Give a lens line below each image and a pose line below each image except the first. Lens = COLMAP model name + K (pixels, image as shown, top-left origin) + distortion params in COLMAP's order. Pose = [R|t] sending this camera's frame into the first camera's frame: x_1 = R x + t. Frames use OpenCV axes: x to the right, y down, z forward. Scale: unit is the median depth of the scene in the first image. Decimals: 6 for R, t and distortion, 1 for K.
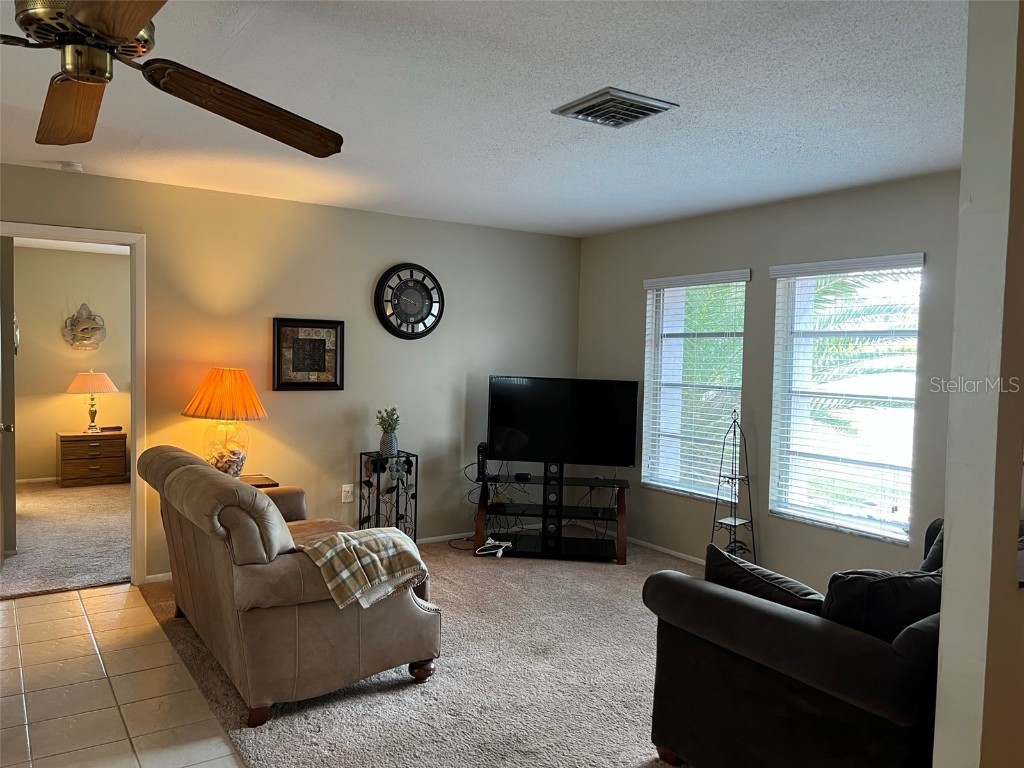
lens RADIAL K [[764.1, 0, 513.3], [0, 764.1, 390.1], [0, 0, 1]] dist [0.123424, -0.213716]
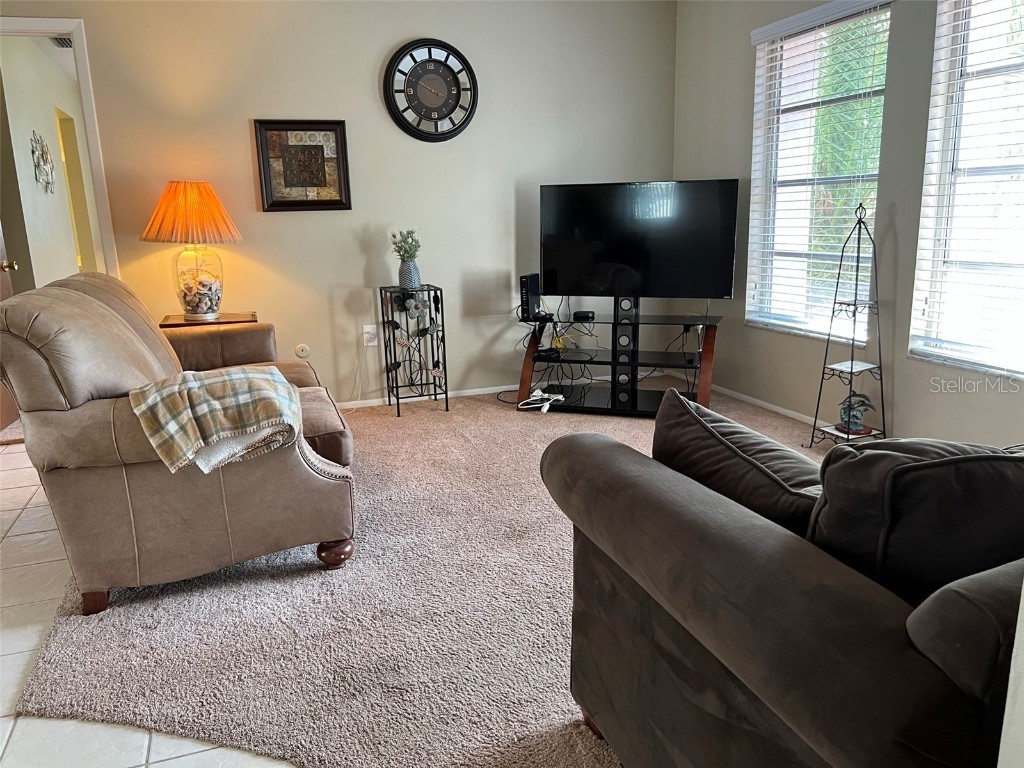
lens RADIAL K [[763.5, 0, 503.7], [0, 763.5, 387.5], [0, 0, 1]] dist [0.079033, -0.111475]
pose [[0.965013, 0.008178, -0.262073, 0.153320], [0.038565, 0.984216, 0.172716, 0.051905], [0.259349, -0.176780, 0.949467, 0.233611]]
